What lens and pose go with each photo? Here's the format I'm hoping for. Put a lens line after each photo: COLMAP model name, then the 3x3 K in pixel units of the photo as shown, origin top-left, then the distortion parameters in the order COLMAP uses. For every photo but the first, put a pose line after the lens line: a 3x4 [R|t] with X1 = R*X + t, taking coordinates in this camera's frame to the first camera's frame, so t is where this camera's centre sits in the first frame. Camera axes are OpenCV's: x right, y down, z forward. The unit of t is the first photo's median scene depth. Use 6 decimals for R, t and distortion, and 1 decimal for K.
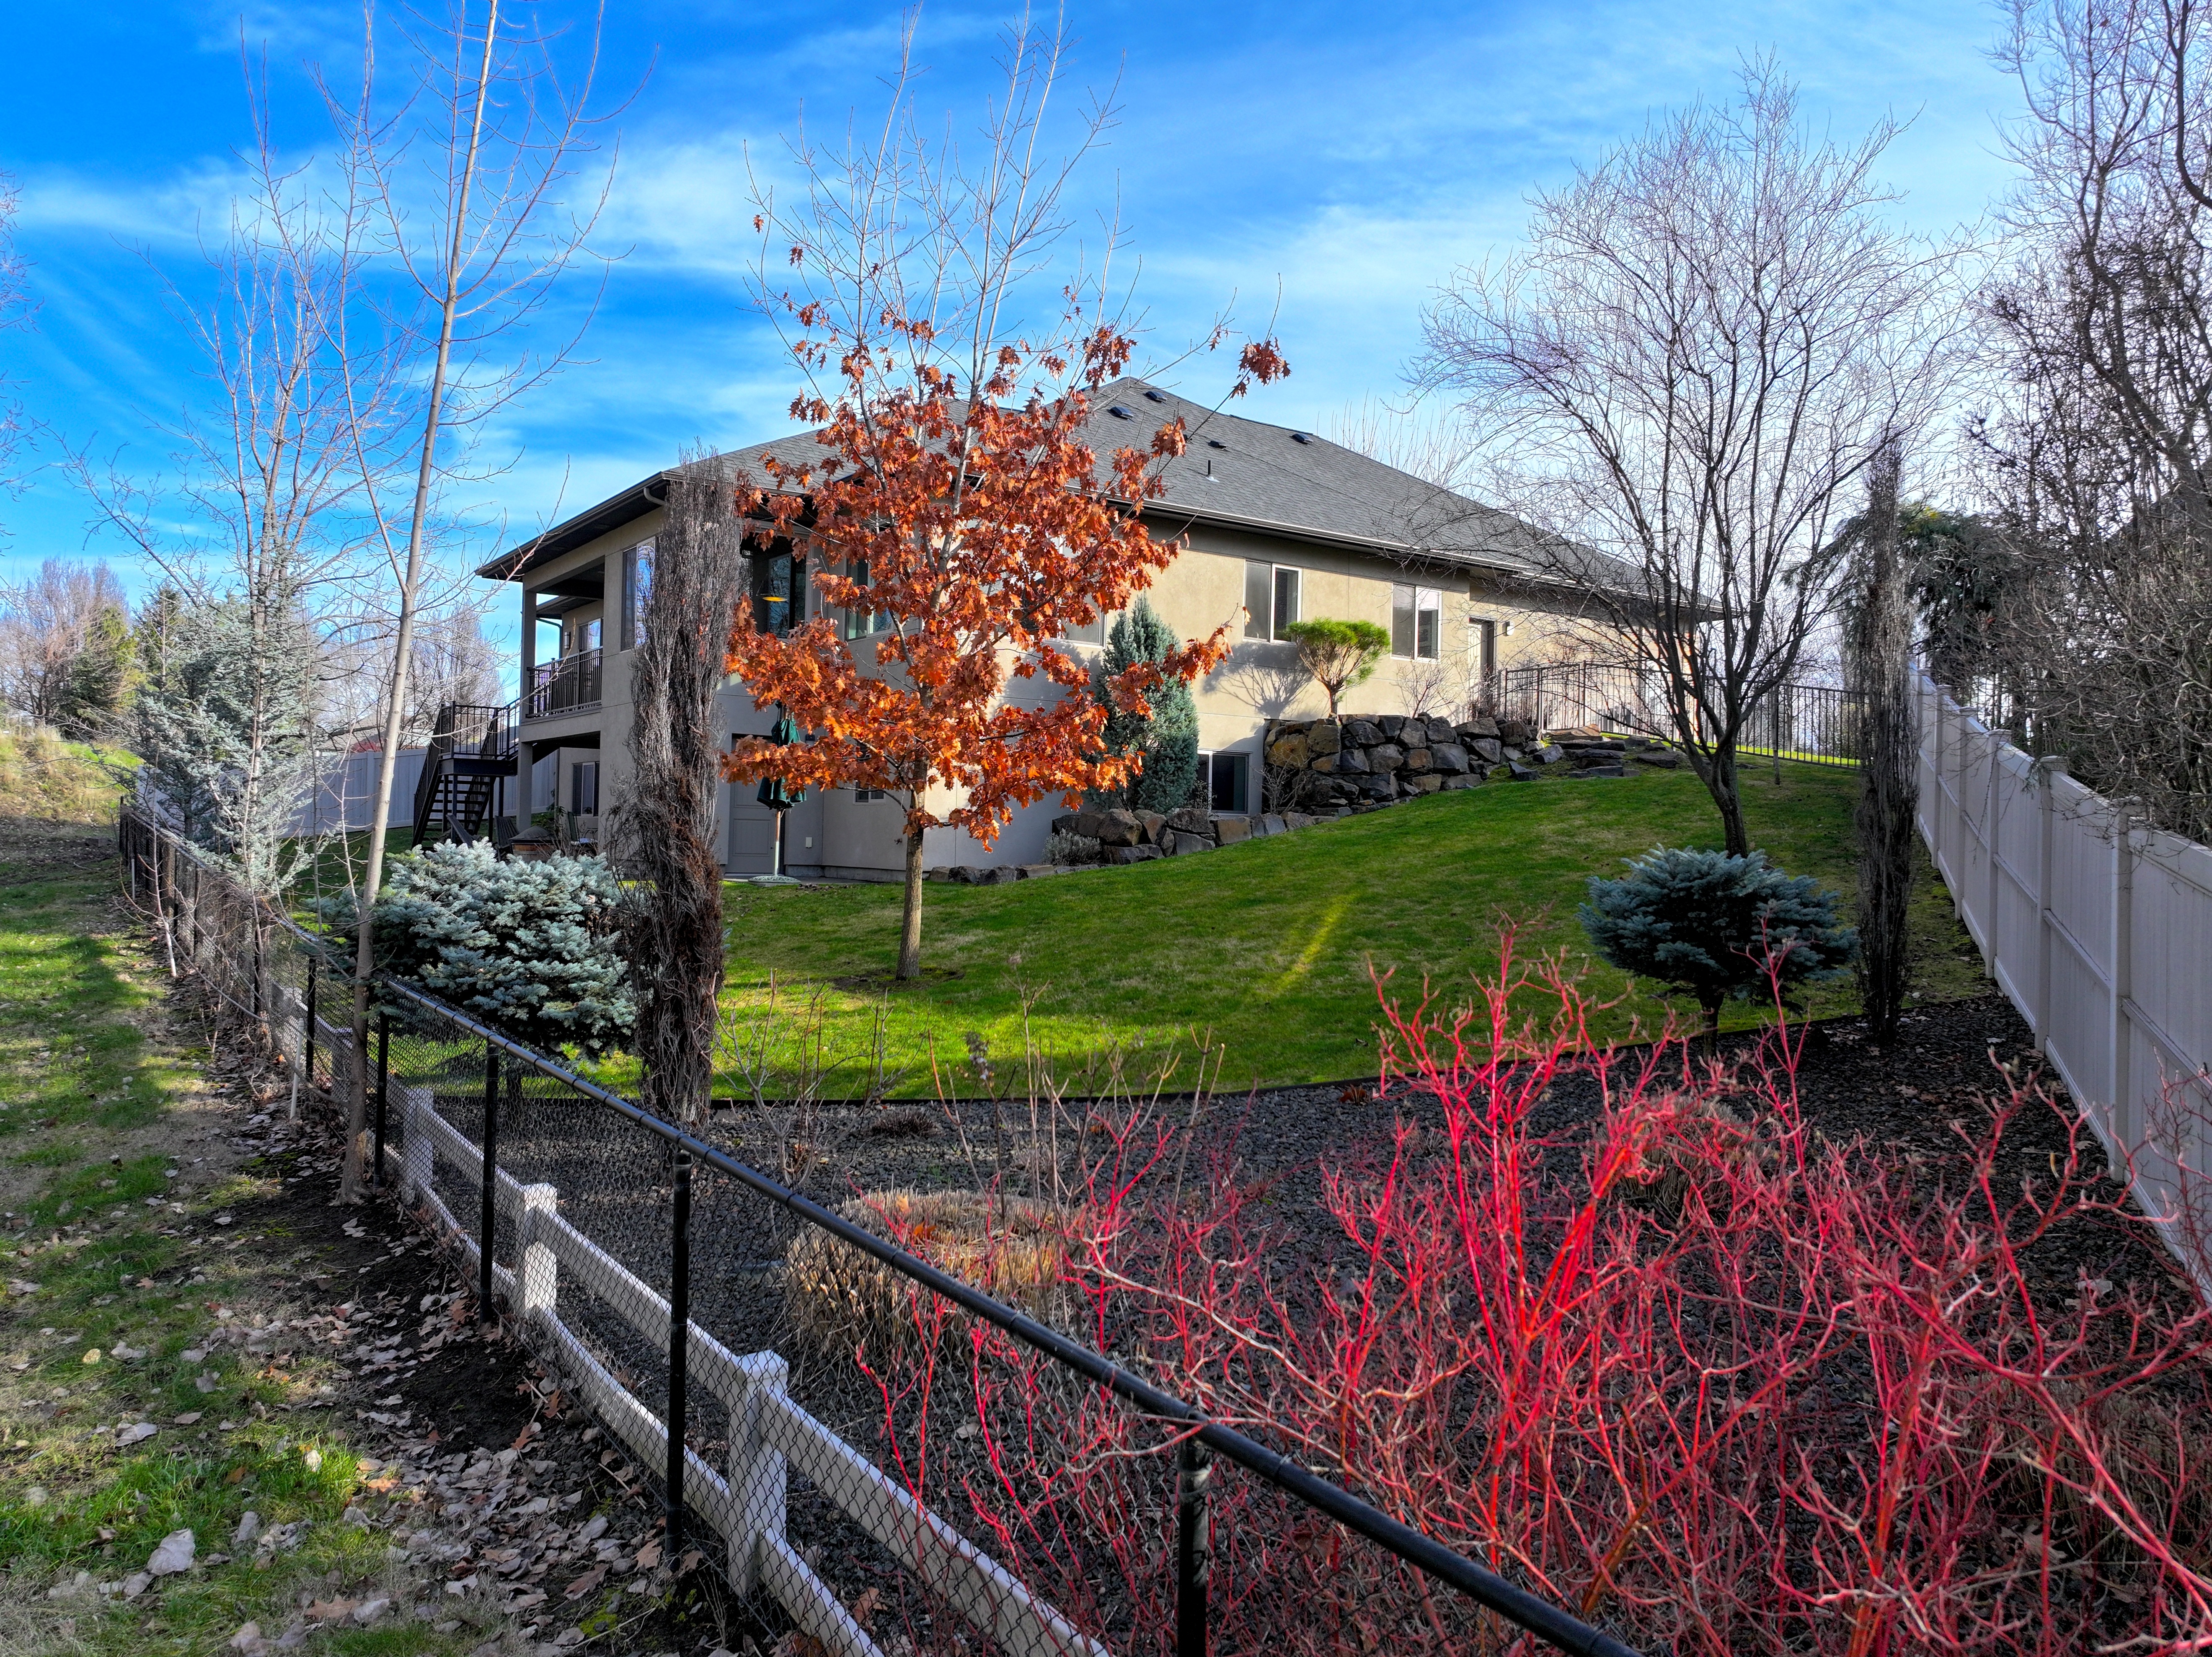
lens RADIAL K [[1553.3, 0, 1106.0], [0, 1553.3, 828.5], [0, 0, 1]] dist [-0.006778, 0.005014]
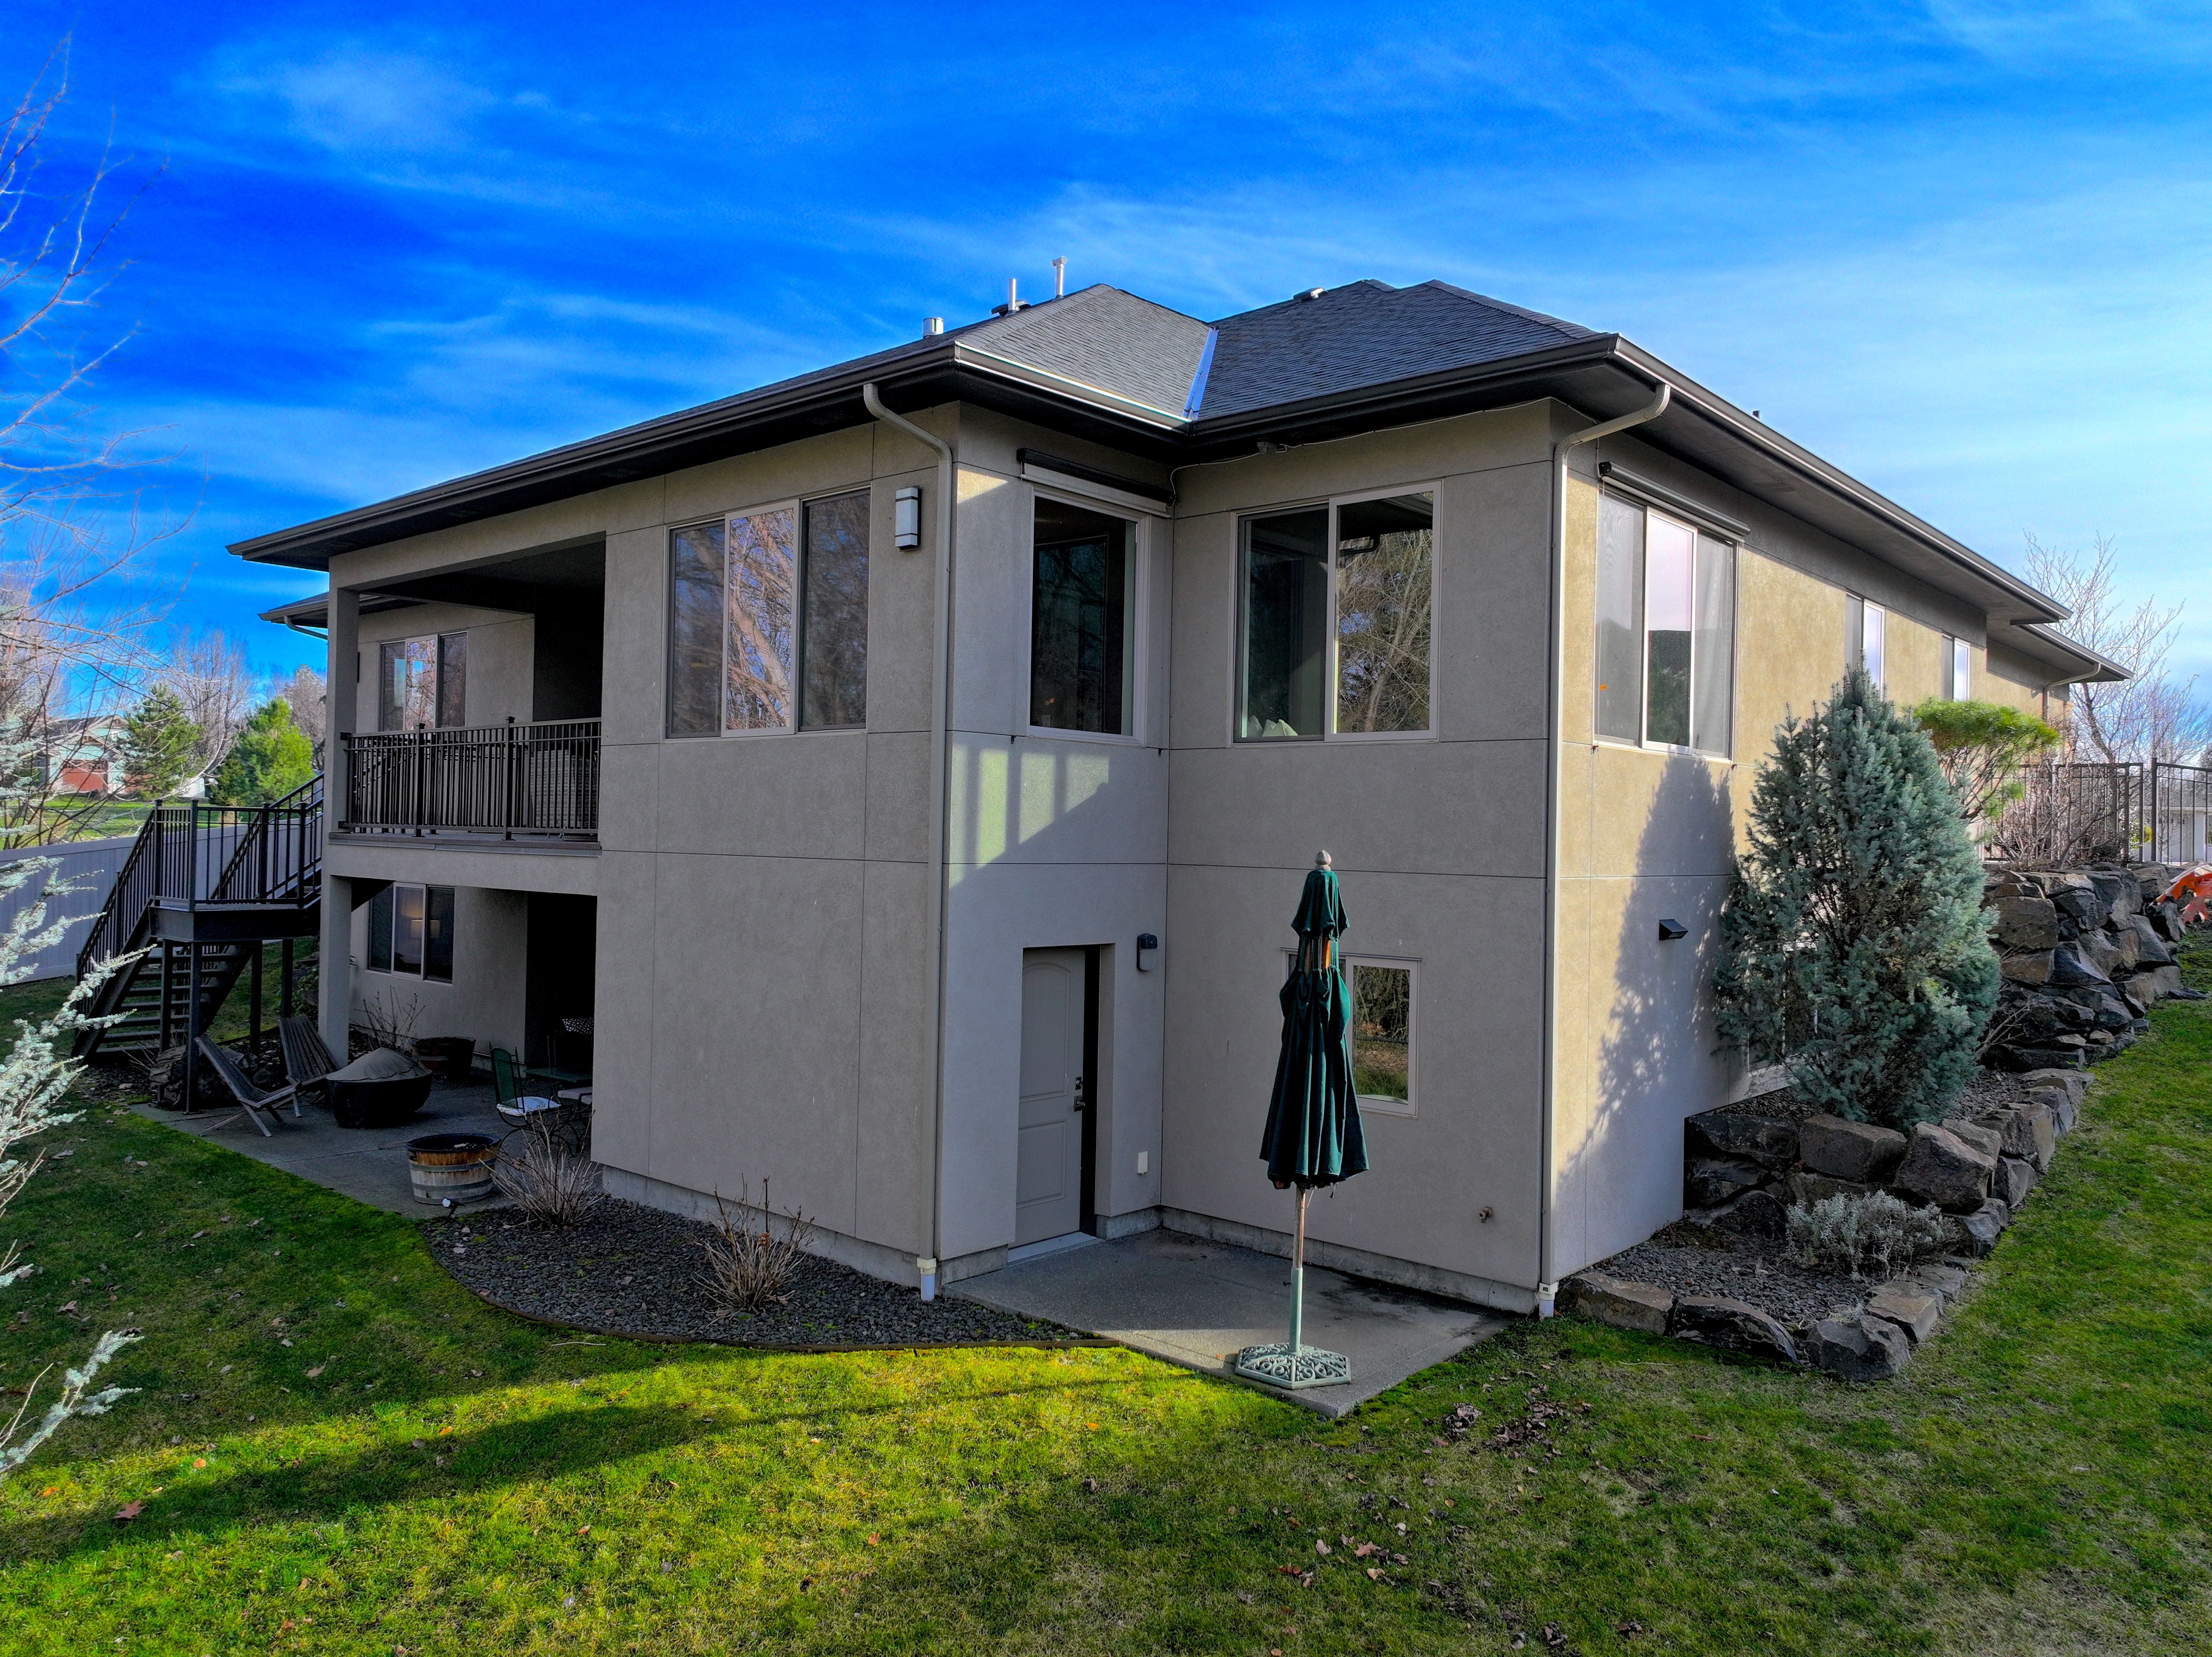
lens RADIAL K [[1613.7, 0, 1114.8], [0, 1613.7, 688.5], [0, 0, 1]] dist [-0.007407, 0.004835]
pose [[0.972970, 0.014482, 0.230477, -0.301379], [0.005561, 0.996273, -0.086076, -0.085419], [-0.230864, 0.085031, 0.969263, 0.498551]]
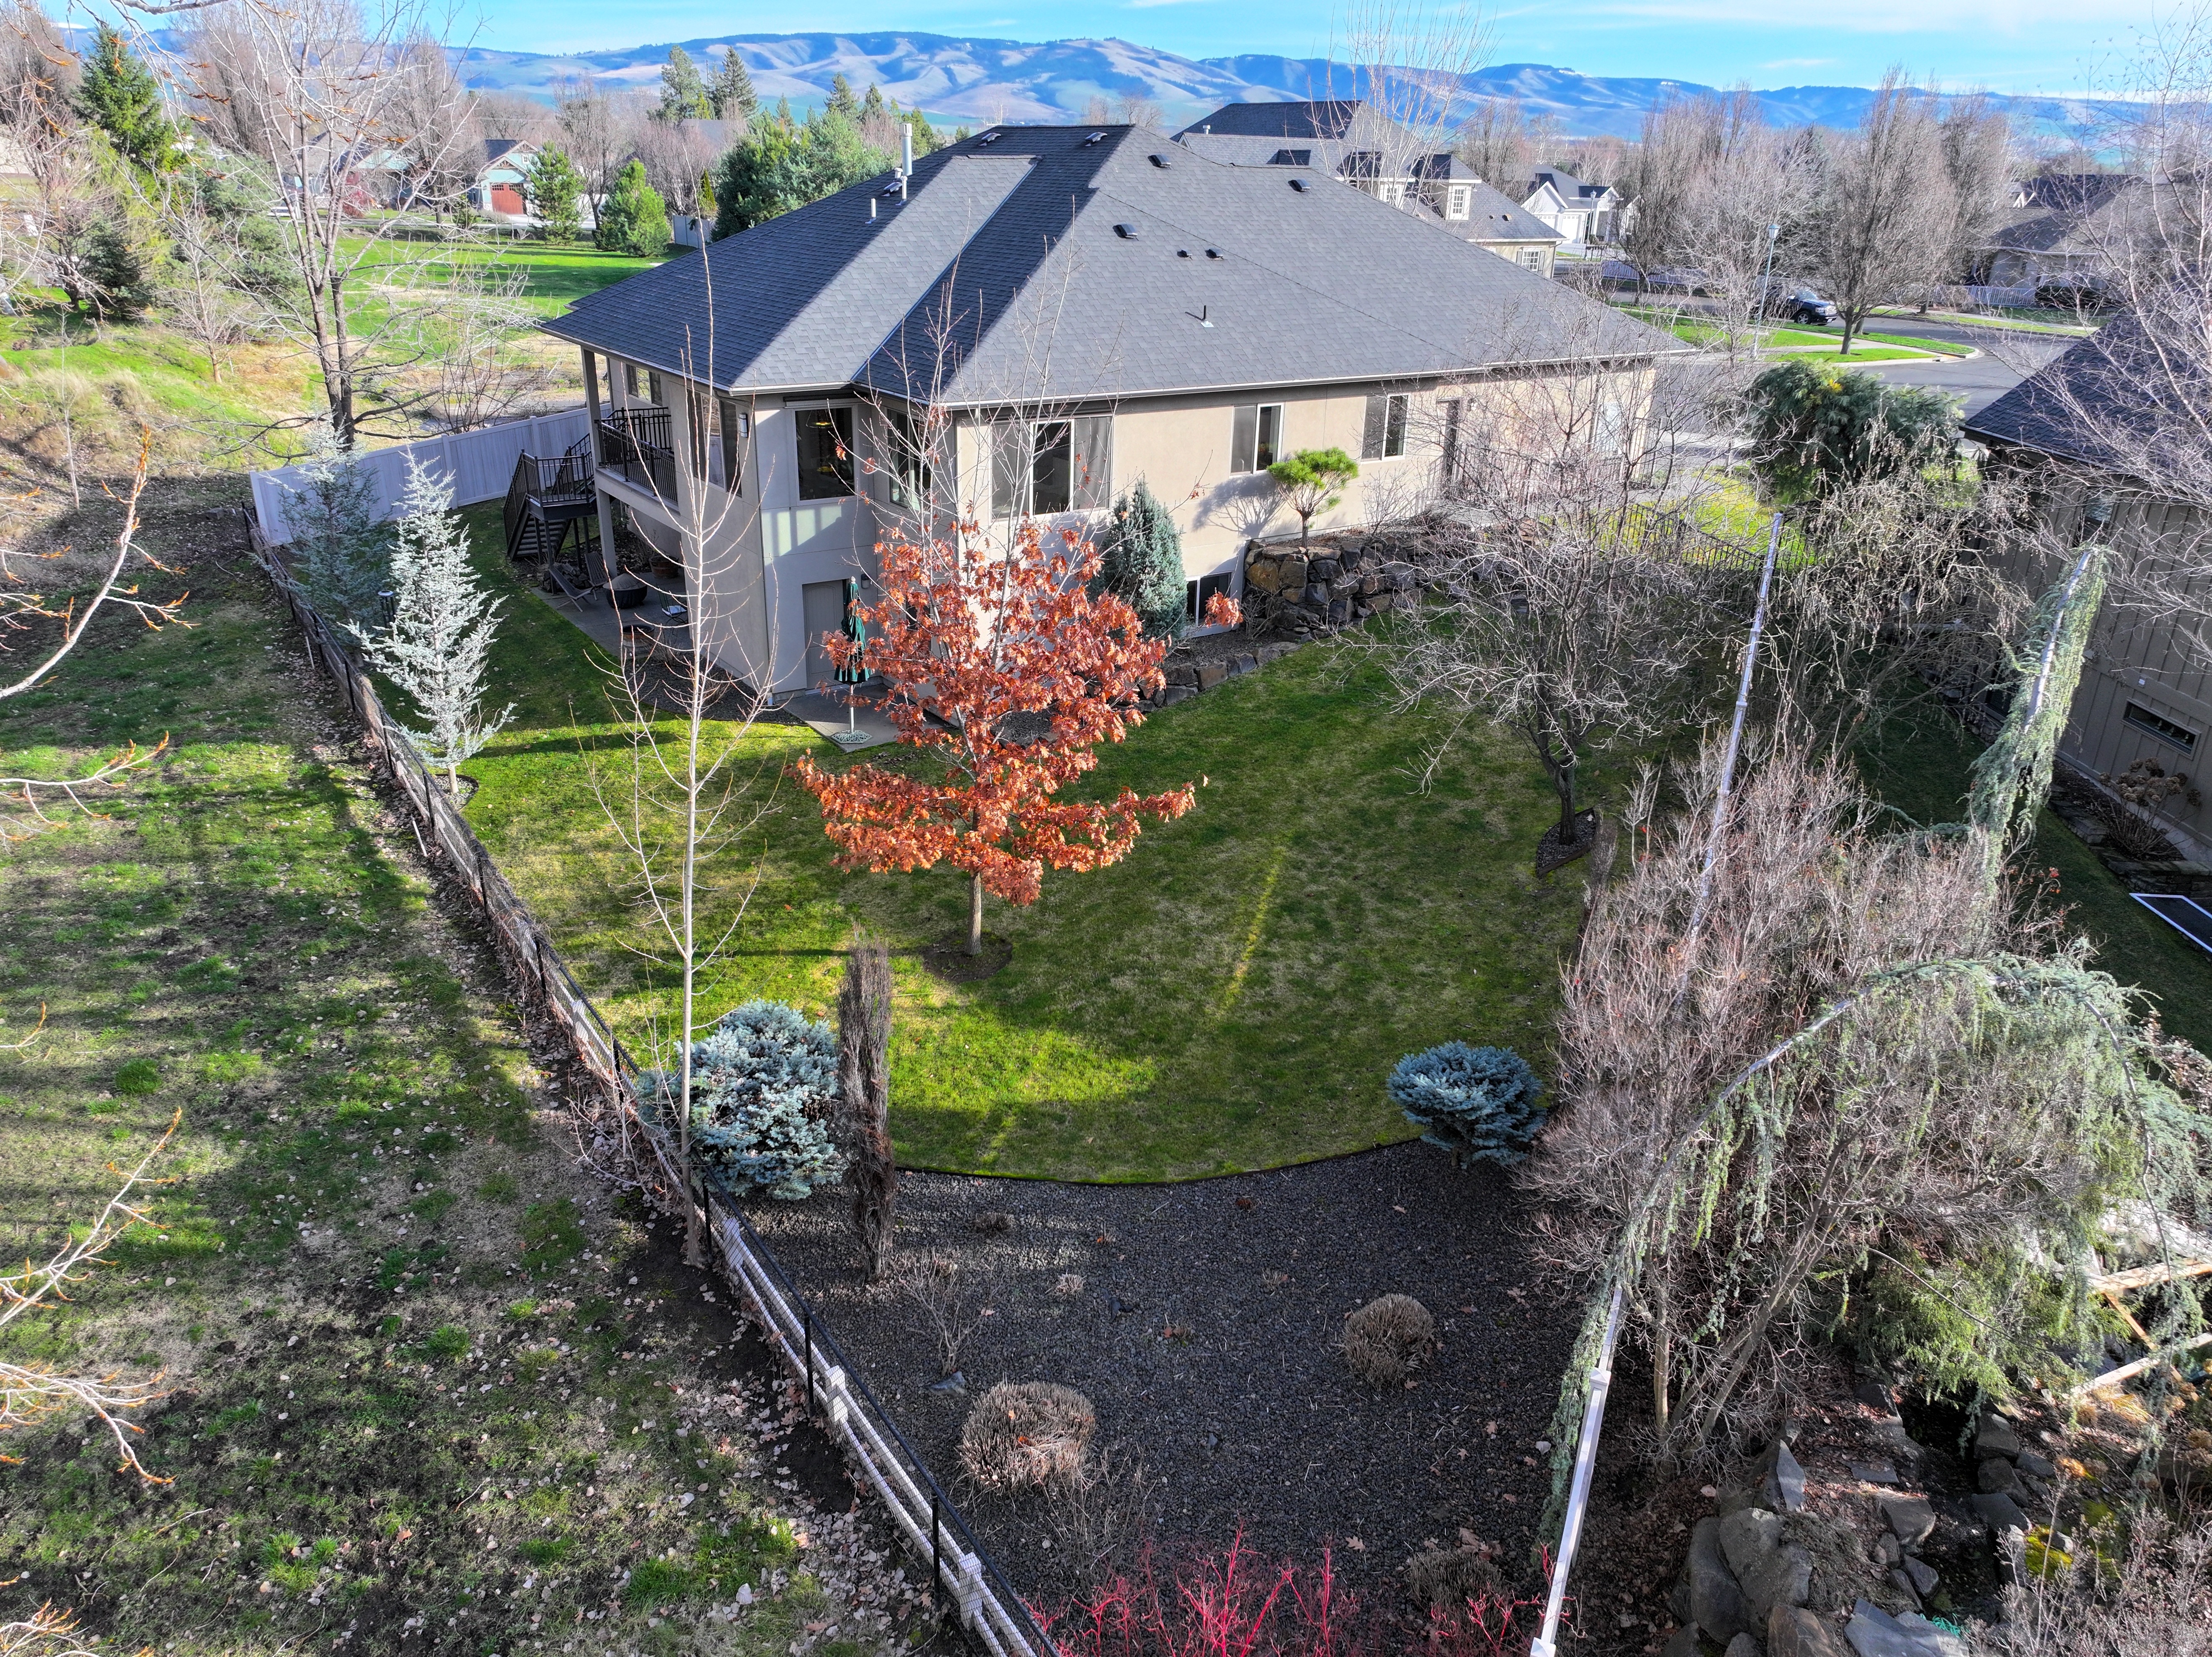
lens RADIAL K [[1553.3, 0, 1106.0], [0, 1553.3, 828.5], [0, 0, 1]] dist [-0.006778, 0.005014]
pose [[0.999973, 0.004675, -0.005747, 0.003750], [-0.002013, 0.918007, 0.396558, -0.337680], [0.007129, -0.396536, 0.917992, -0.170616]]
